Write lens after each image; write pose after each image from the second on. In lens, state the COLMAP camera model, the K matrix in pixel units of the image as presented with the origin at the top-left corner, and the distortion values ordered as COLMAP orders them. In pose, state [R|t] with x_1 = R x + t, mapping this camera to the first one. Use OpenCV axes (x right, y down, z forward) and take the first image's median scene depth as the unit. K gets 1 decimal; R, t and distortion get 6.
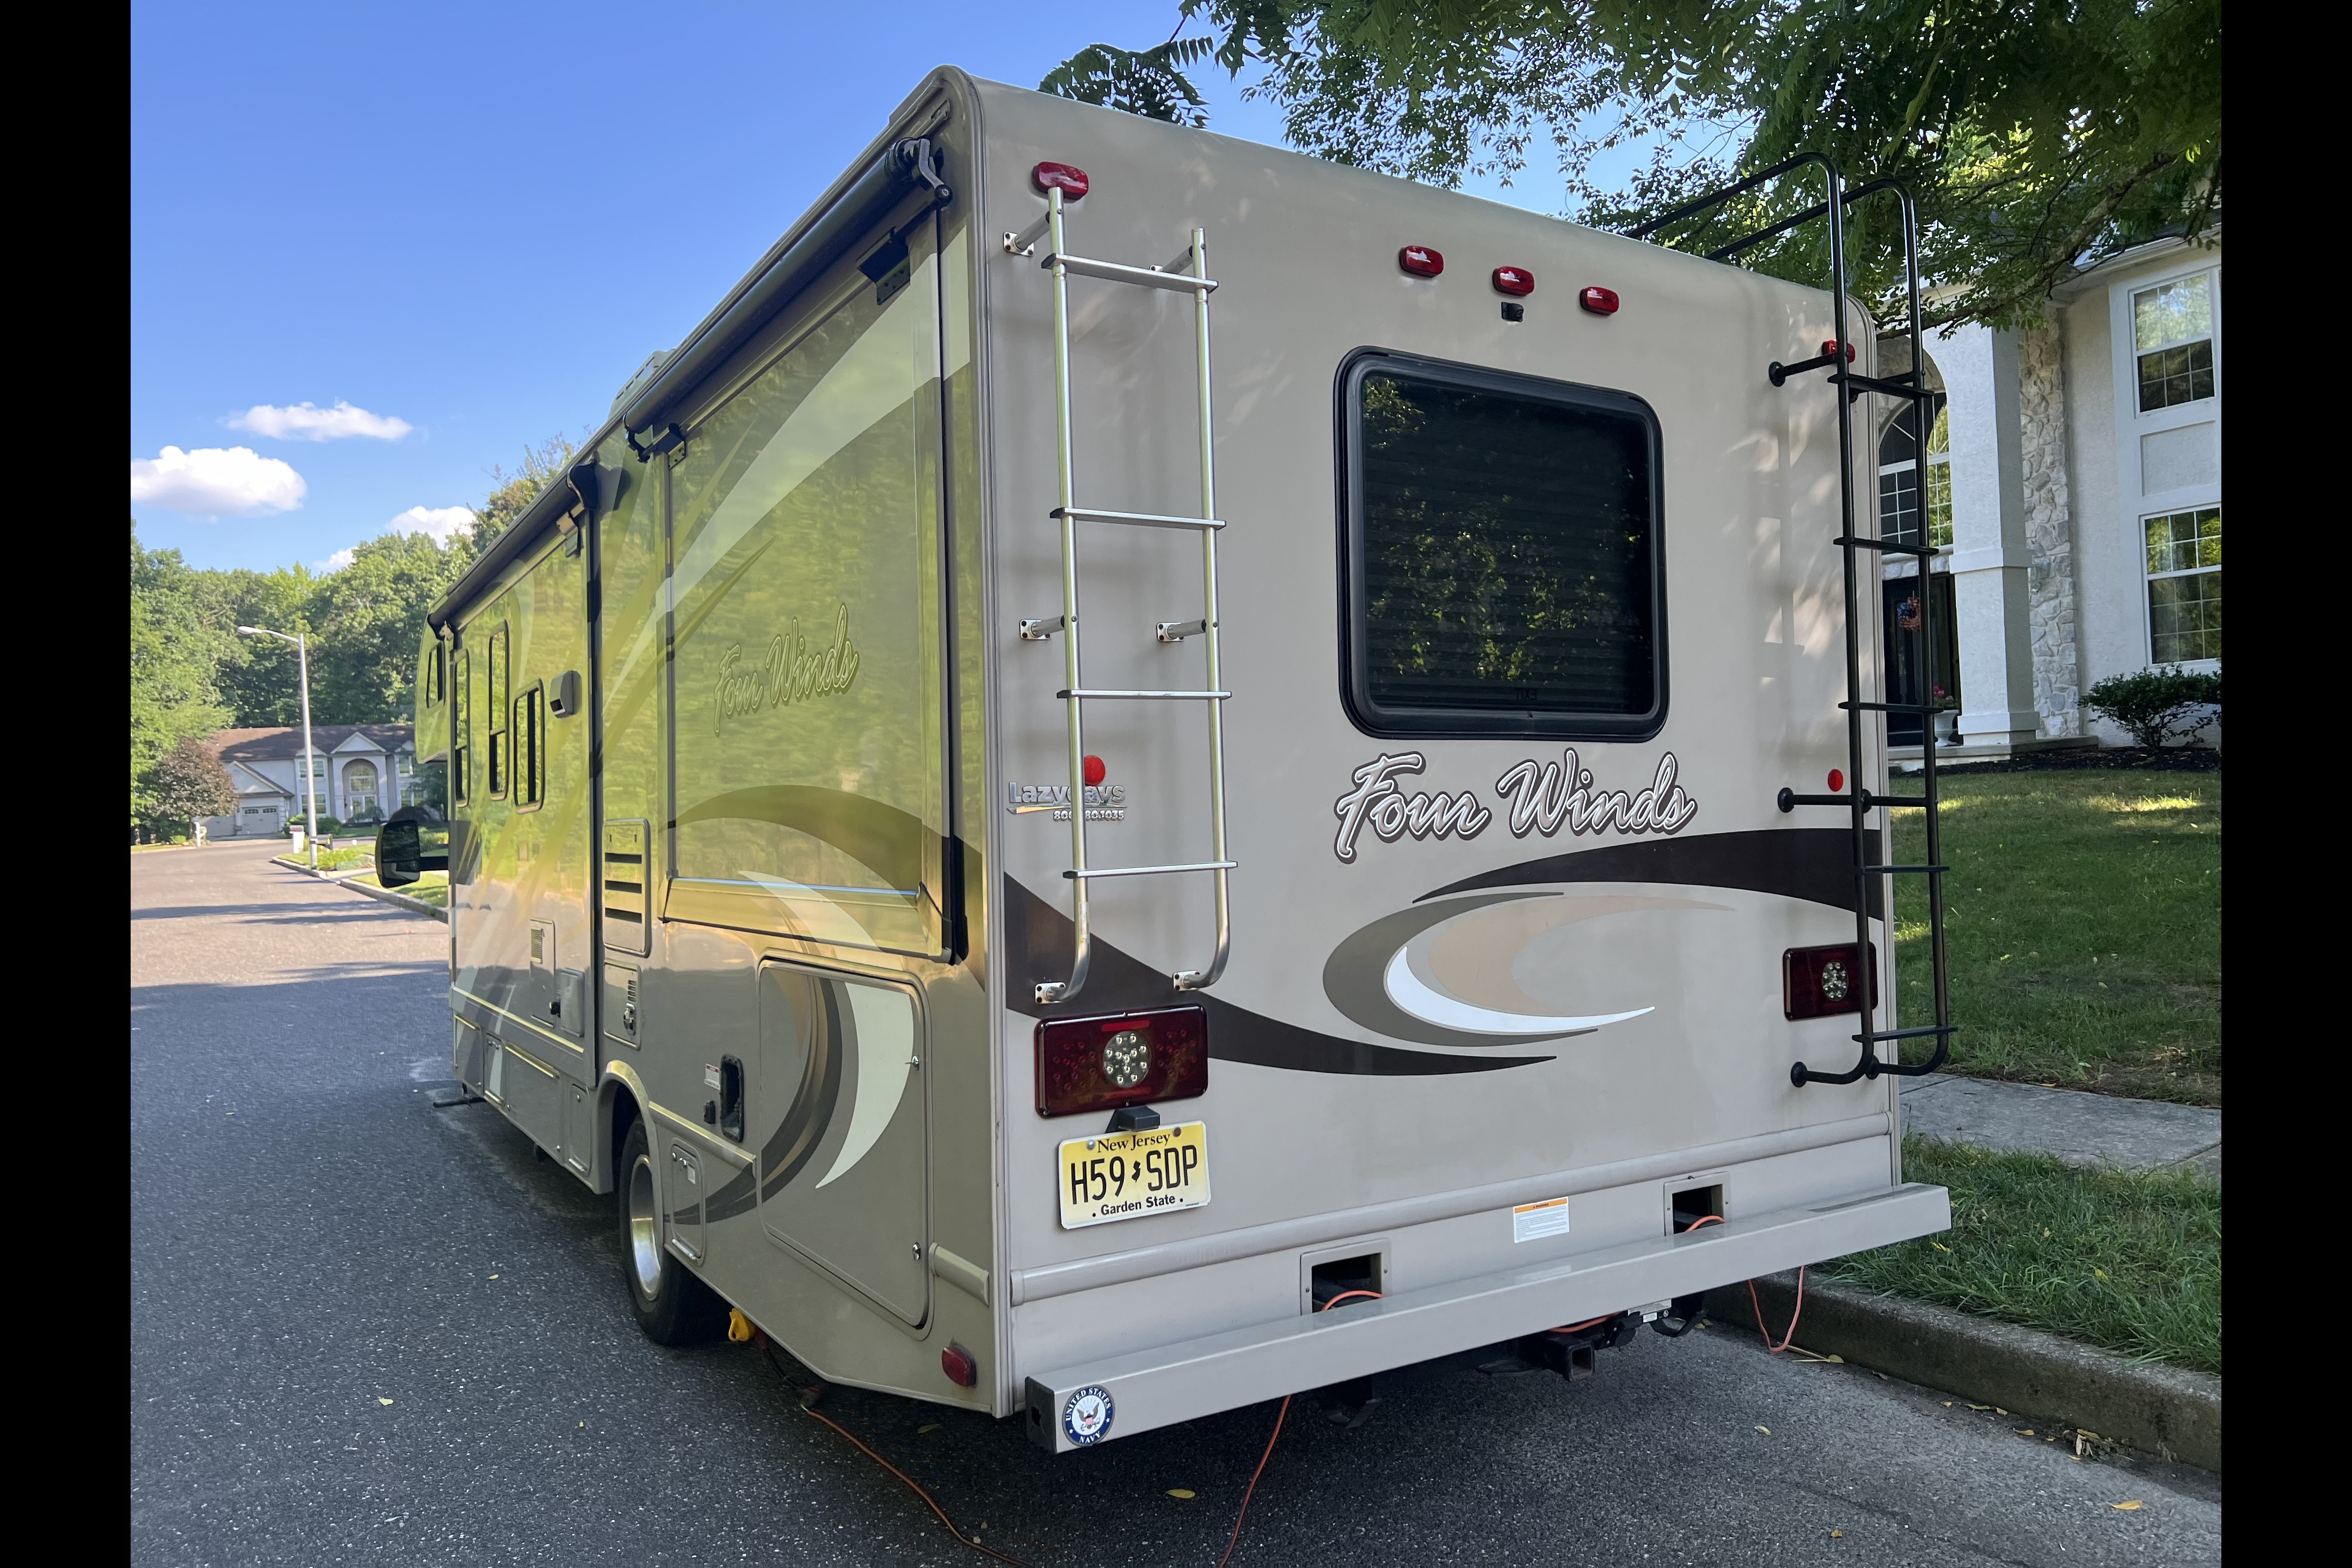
lens RADIAL K [[1591.9, 0, 1186.7], [0, 1591.9, 787.8], [0, 0, 1]] dist [0.003516, -0.022171]
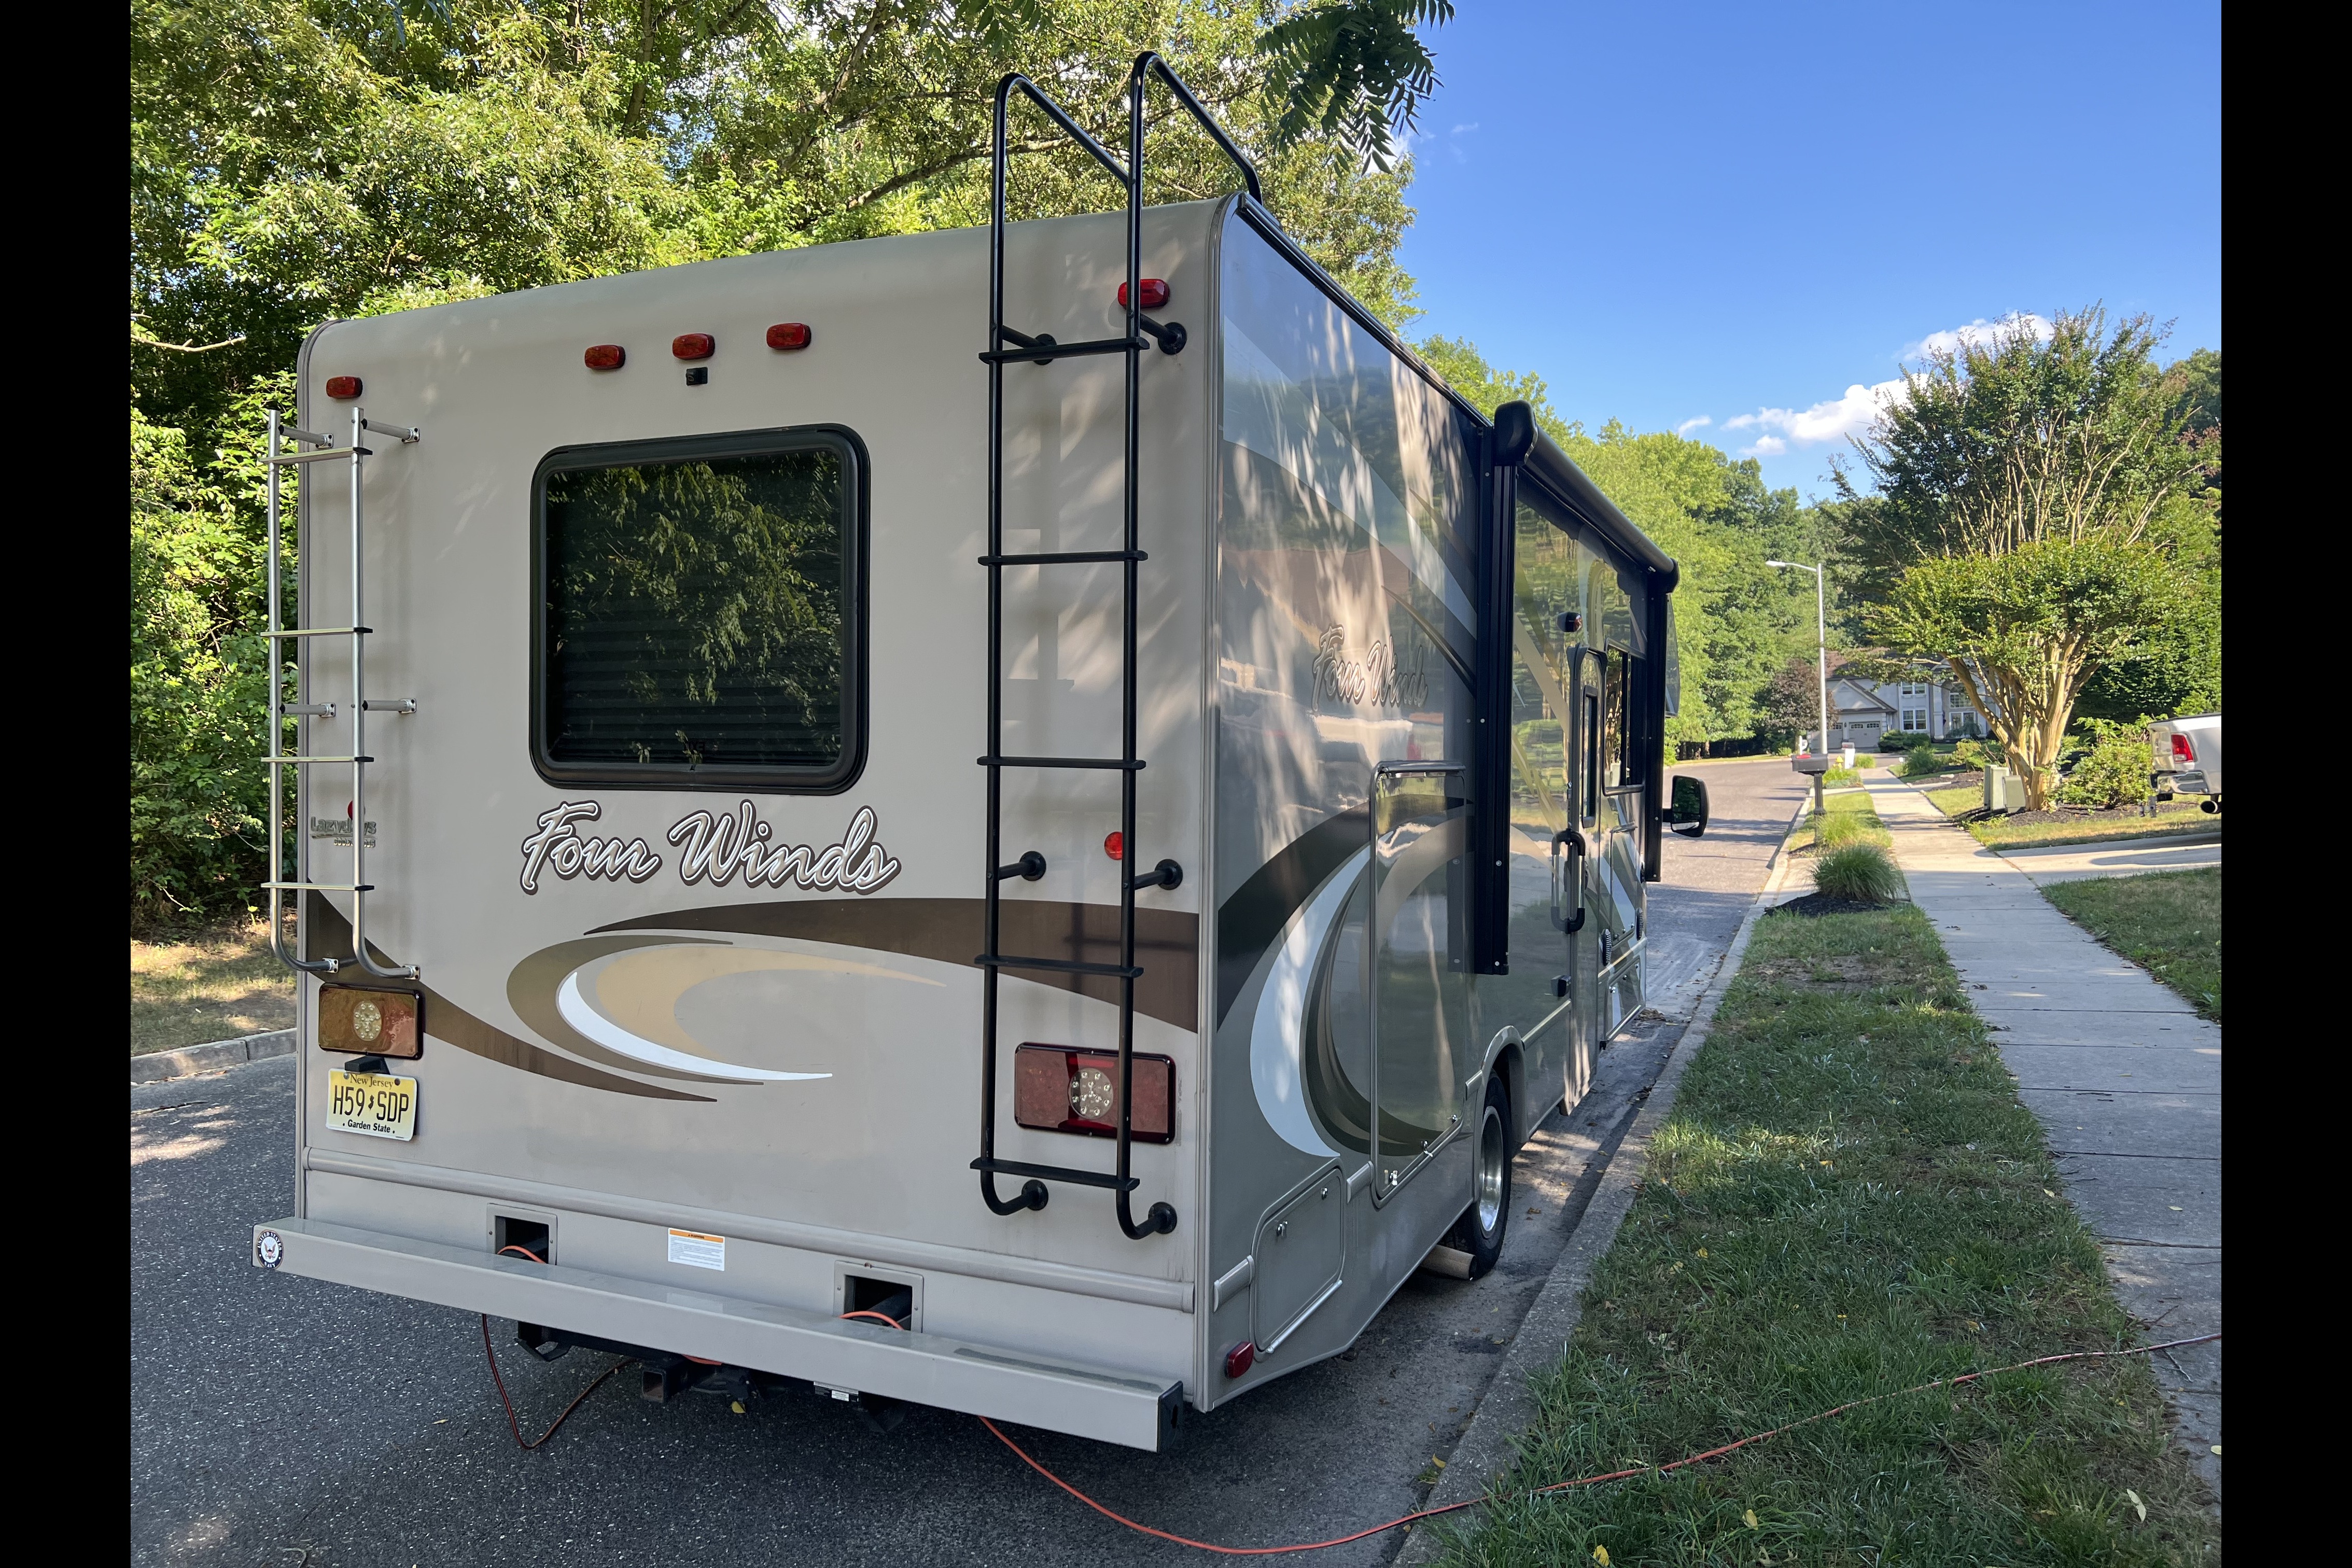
lens RADIAL K [[1591.9, 0, 1186.9], [0, 1591.9, 767.1], [0, 0, 1]] dist [0.003516, -0.022171]
pose [[0.574828, 0.034985, -0.817526, 1.221775], [-0.001166, 0.999120, 0.041937, -0.088281], [0.818273, -0.023153, 0.574363, 0.651281]]
